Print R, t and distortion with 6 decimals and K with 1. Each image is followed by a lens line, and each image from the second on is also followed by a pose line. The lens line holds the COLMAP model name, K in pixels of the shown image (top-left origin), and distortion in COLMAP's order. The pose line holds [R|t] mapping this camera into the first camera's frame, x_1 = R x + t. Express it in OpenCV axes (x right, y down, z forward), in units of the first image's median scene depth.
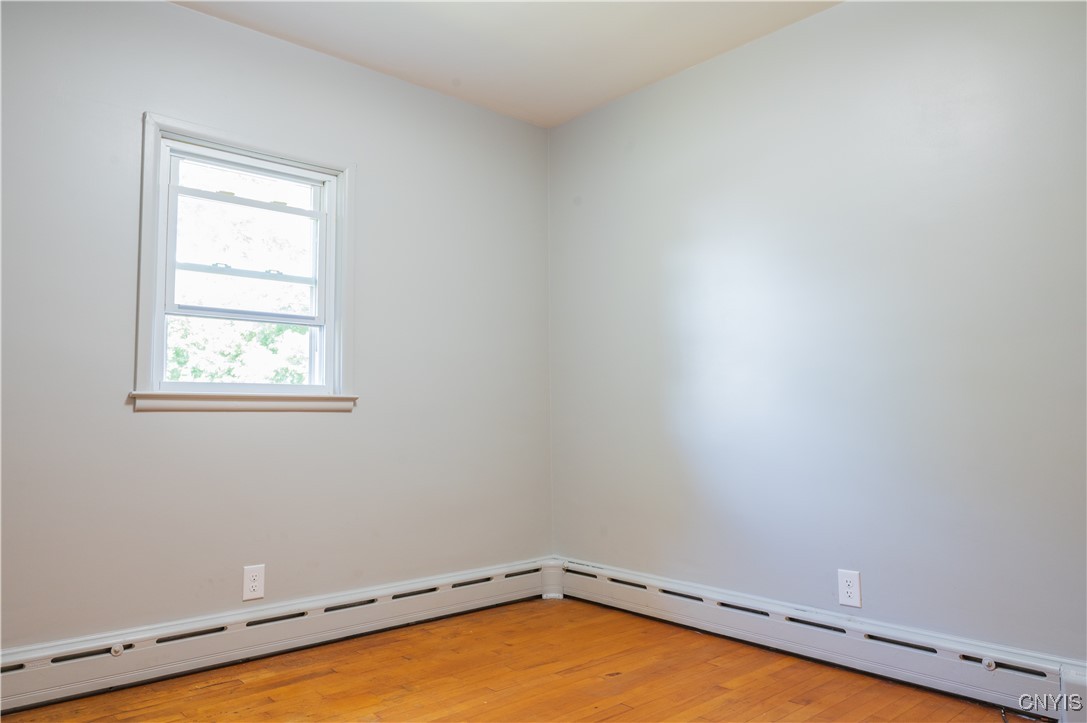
lens RADIAL K [[801.3, 0, 575.4], [0, 801.3, 355.4], [0, 0, 1]] dist [-0.003046, -0.003505]
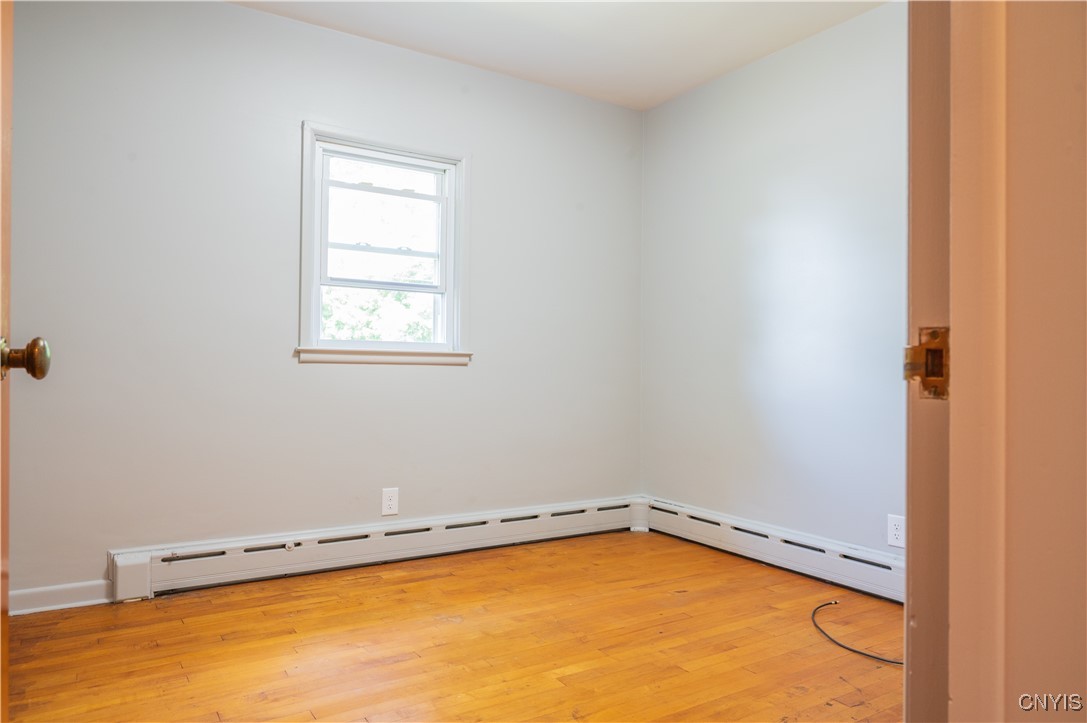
lens RADIAL K [[801.3, 0, 575.4], [0, 801.3, 355.4], [0, 0, 1]] dist [-0.003046, -0.003505]
pose [[0.988167, 0.015969, -0.152549, 0.063392], [-0.007041, 0.998240, 0.058887, -0.016837], [0.153220, -0.057117, 0.986540, -0.157120]]
